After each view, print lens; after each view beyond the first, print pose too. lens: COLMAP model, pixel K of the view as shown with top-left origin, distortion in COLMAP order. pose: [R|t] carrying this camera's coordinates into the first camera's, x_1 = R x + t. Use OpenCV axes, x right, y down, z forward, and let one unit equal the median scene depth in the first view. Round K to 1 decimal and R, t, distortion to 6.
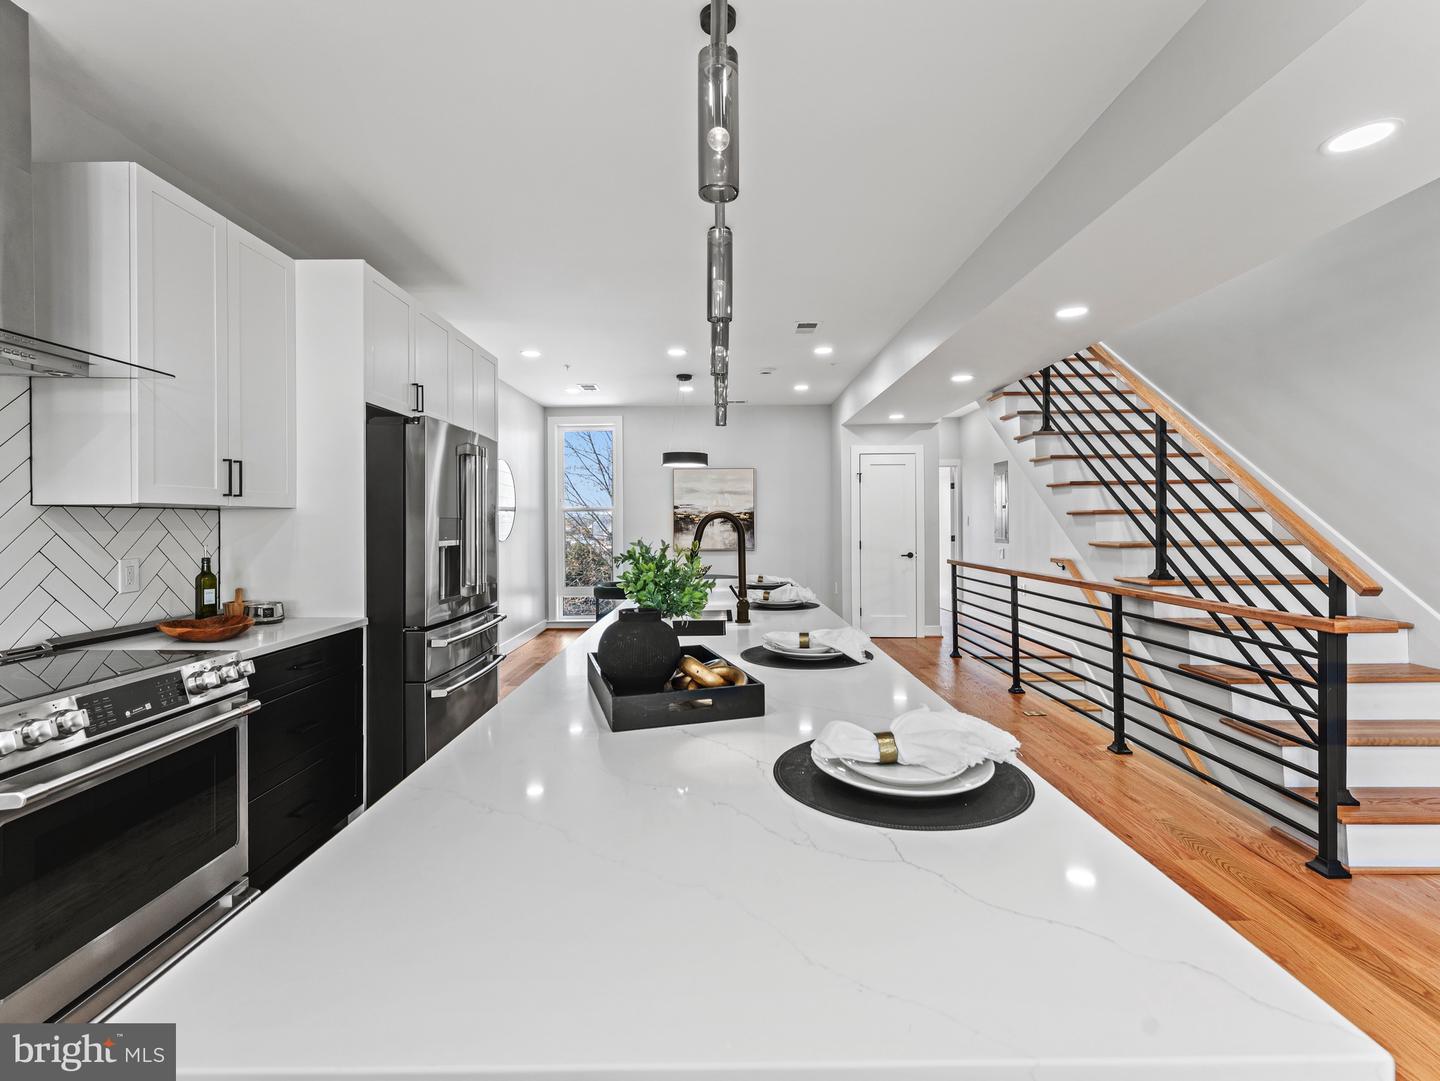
lens RADIAL K [[649.9, 0, 724.0], [0, 649.9, 520.6], [0, 0, 1]] dist [0.001180, 0.000457]
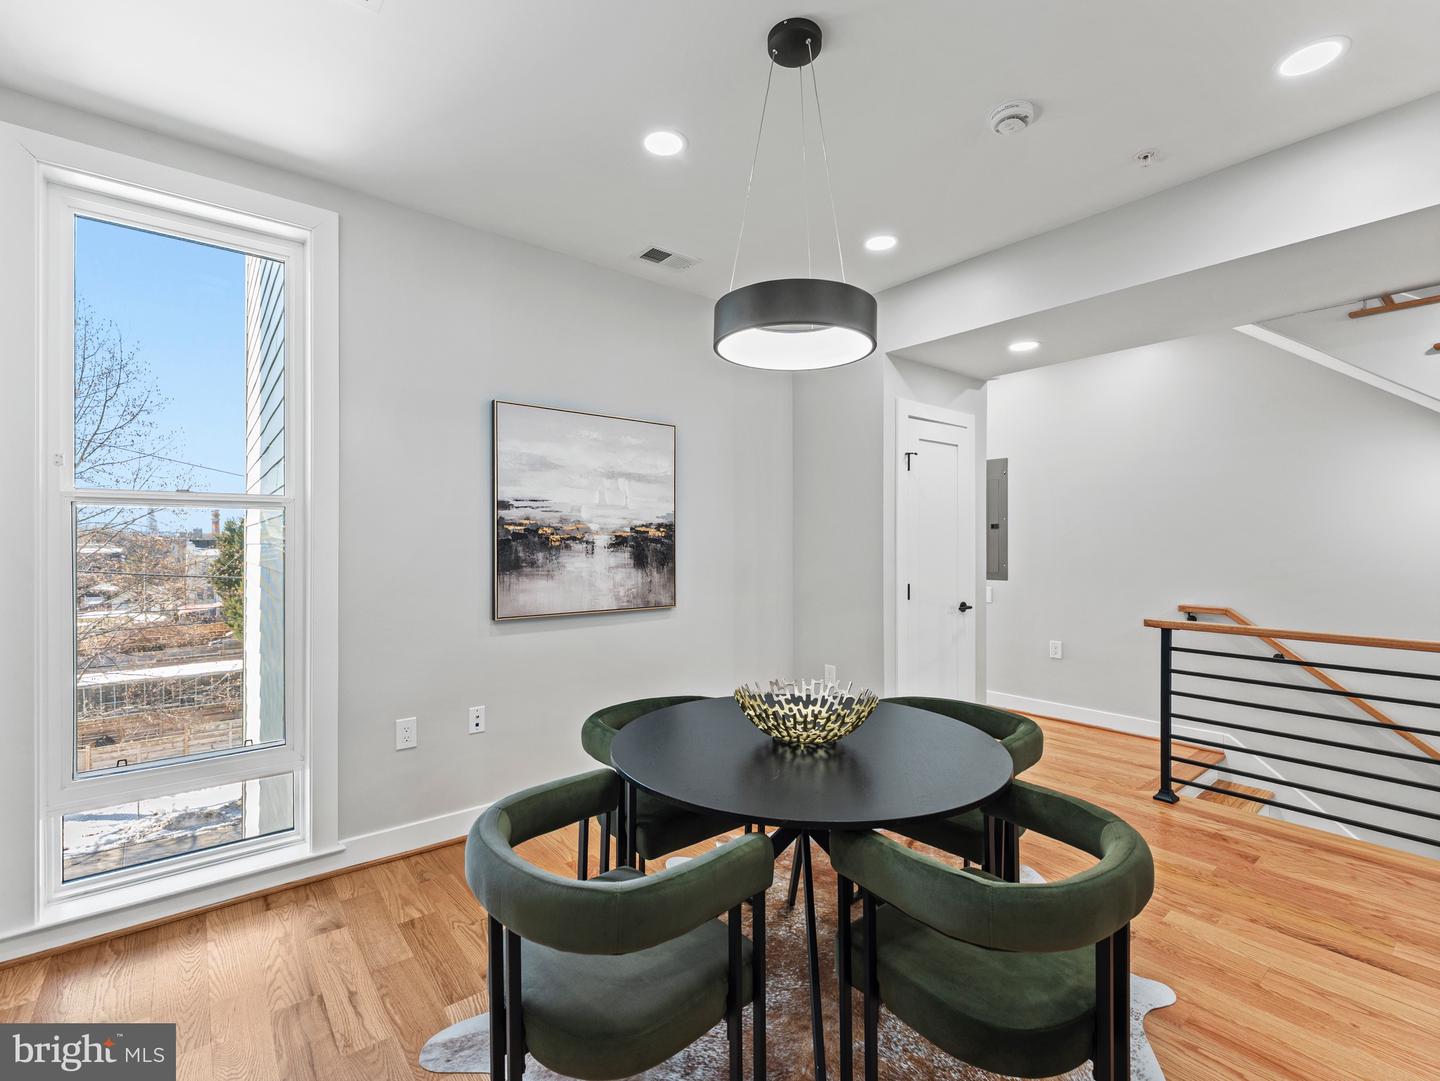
lens RADIAL K [[649.9, 0, 721.5], [0, 649.9, 541.0], [0, 0, 1]] dist [0.001180, 0.000457]
pose [[0.775928, 0.011400, 0.630719, -0.494813], [-0.008826, 0.999935, -0.007215, 0.004244], [-0.630760, 0.000032, 0.775978, 1.476834]]
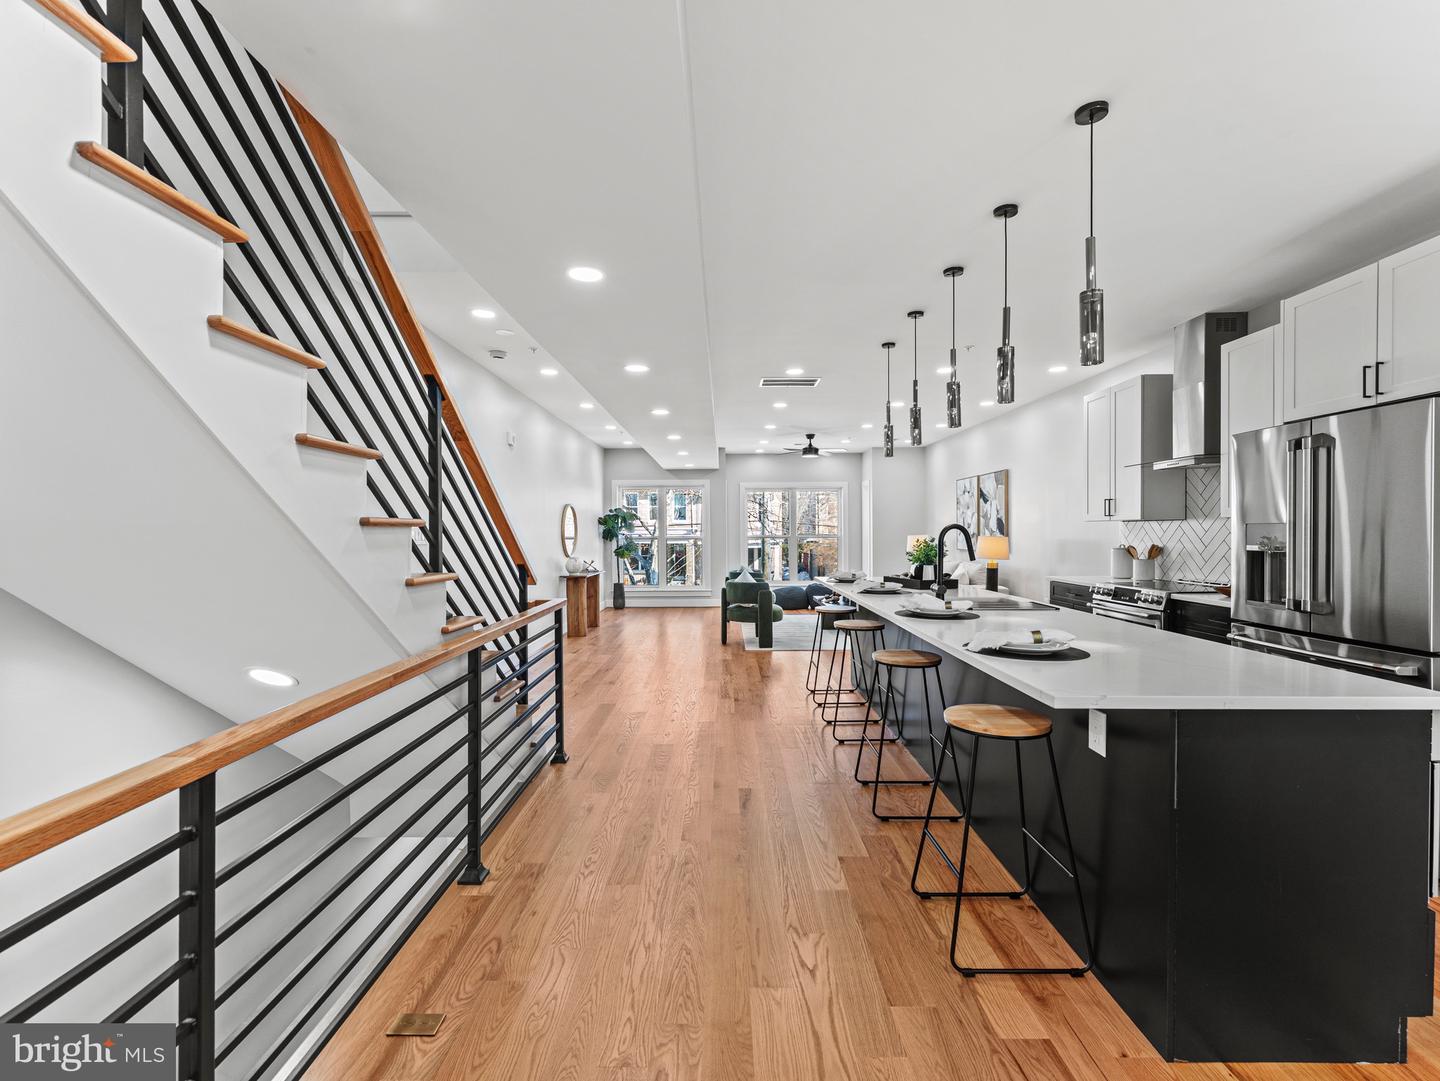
lens RADIAL K [[649.9, 0, 714.8], [0, 649.9, 540.4], [0, 0, 1]] dist [0.001180, 0.000457]
pose [[-0.999811, 0.016632, 0.010056, 0.356283], [0.016750, 0.999790, 0.011770, -0.001752], [-0.009858, 0.011936, -0.999880, 1.729237]]
